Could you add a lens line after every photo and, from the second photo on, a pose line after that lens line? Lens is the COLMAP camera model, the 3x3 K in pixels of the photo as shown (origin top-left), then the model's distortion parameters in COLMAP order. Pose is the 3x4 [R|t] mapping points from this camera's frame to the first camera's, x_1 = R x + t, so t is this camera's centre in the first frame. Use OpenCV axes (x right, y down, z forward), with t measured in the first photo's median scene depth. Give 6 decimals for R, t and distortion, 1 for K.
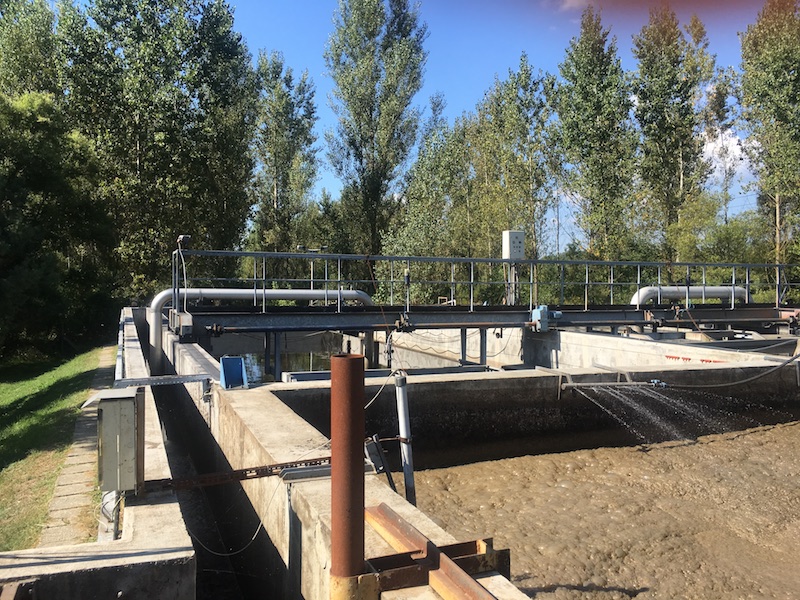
lens RADIAL K [[686.0, 0, 401.8], [0, 686.0, 295.6], [0, 0, 1]] dist [0.093028, -0.115988]
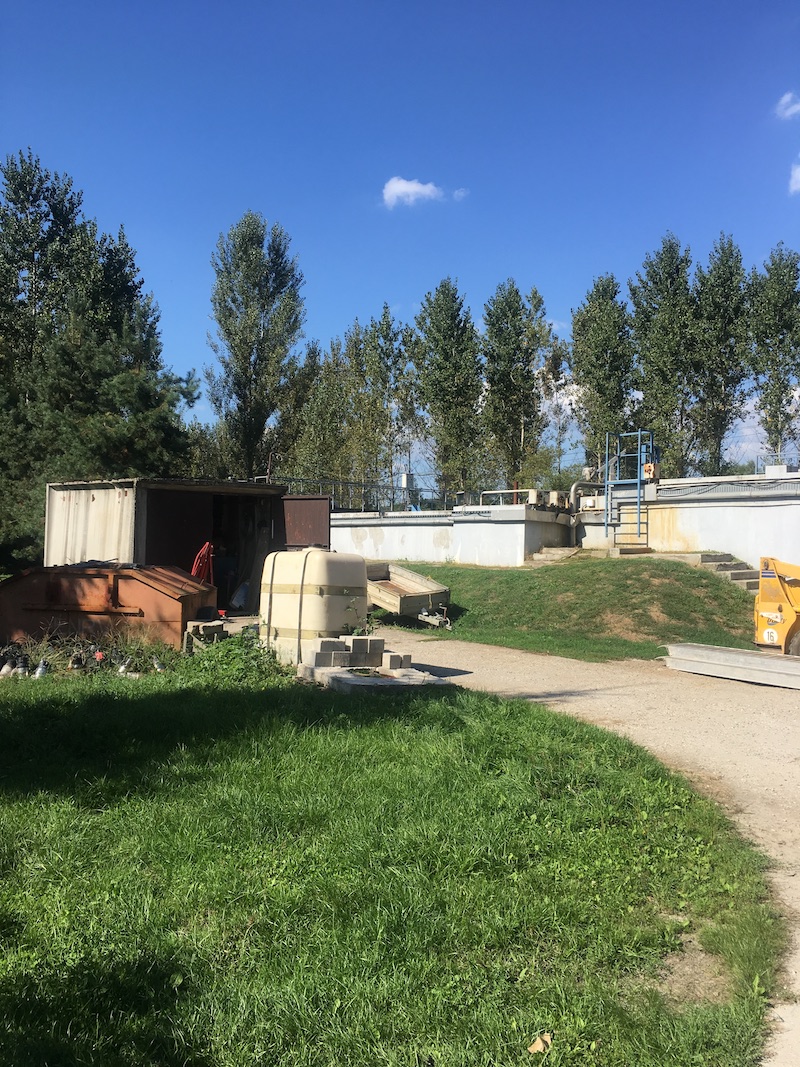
lens RADIAL K [[906.9, 0, 400.0], [0, 906.9, 533.5], [0, 0, 1]] dist [0.085362, -0.114921]
pose [[0.966141, 0.023151, 0.256975, -0.170361], [-0.016082, 0.999433, -0.029577, 0.042789], [-0.257514, 0.024443, 0.965965, -0.378245]]
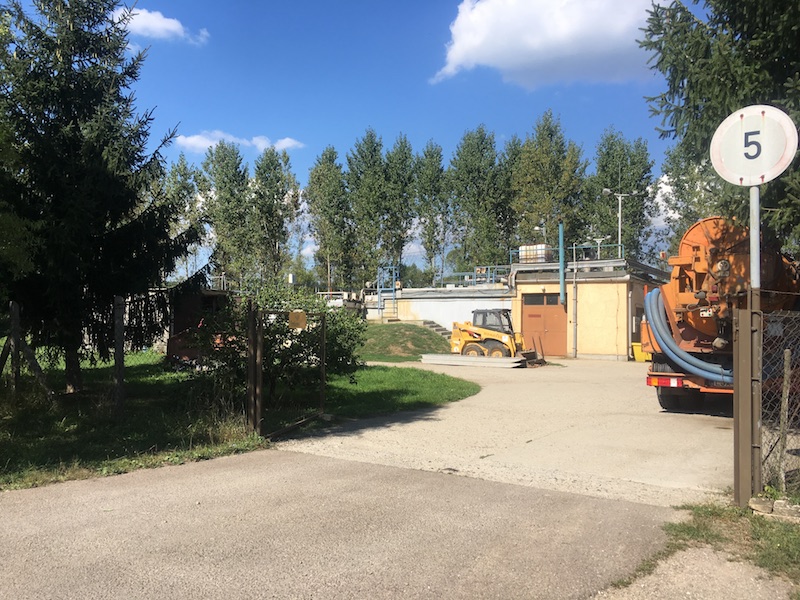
lens RADIAL K [[686.0, 0, 401.8], [0, 686.0, 295.6], [0, 0, 1]] dist [0.093028, -0.115988]
pose [[0.811553, 0.025747, 0.583711, -0.354373], [0.004273, 0.998740, -0.049995, 0.046363], [-0.584263, 0.043067, 0.810421, -0.571359]]
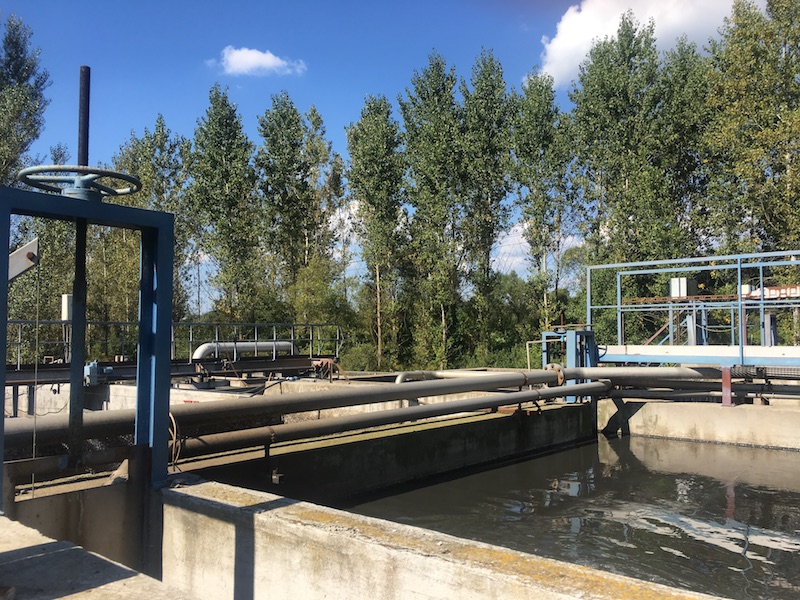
lens RADIAL K [[686.0, 0, 401.8], [0, 686.0, 295.6], [0, 0, 1]] dist [0.093028, -0.115988]
pose [[0.889562, 0.016735, 0.456508, 0.035079], [0.019382, 0.997046, -0.074319, 0.000071], [-0.456403, 0.074959, 0.886610, -0.063062]]
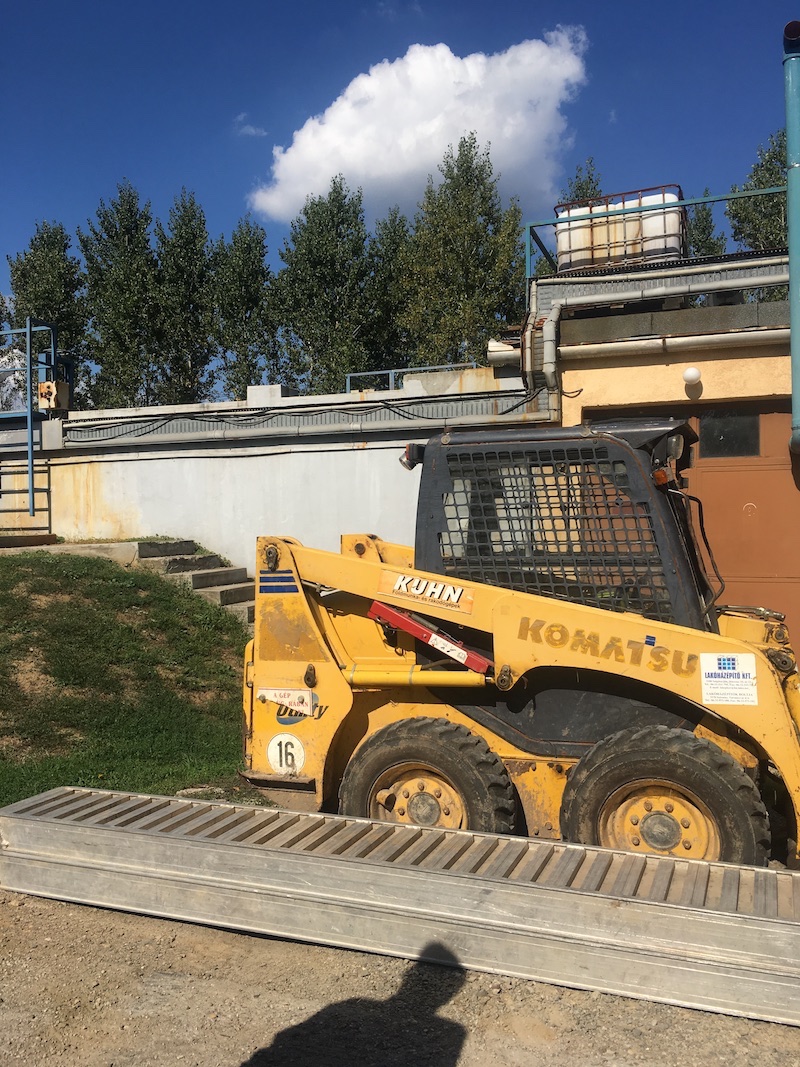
lens RADIAL K [[905.2, 0, 400.0], [0, 905.2, 533.5], [0, 0, 1]] dist [0.095616, -0.140554]
pose [[0.683494, 0.001798, 0.729954, -0.066830], [0.023005, 0.999447, -0.024002, 0.042382], [-0.729594, 0.033198, 0.683075, -0.233794]]
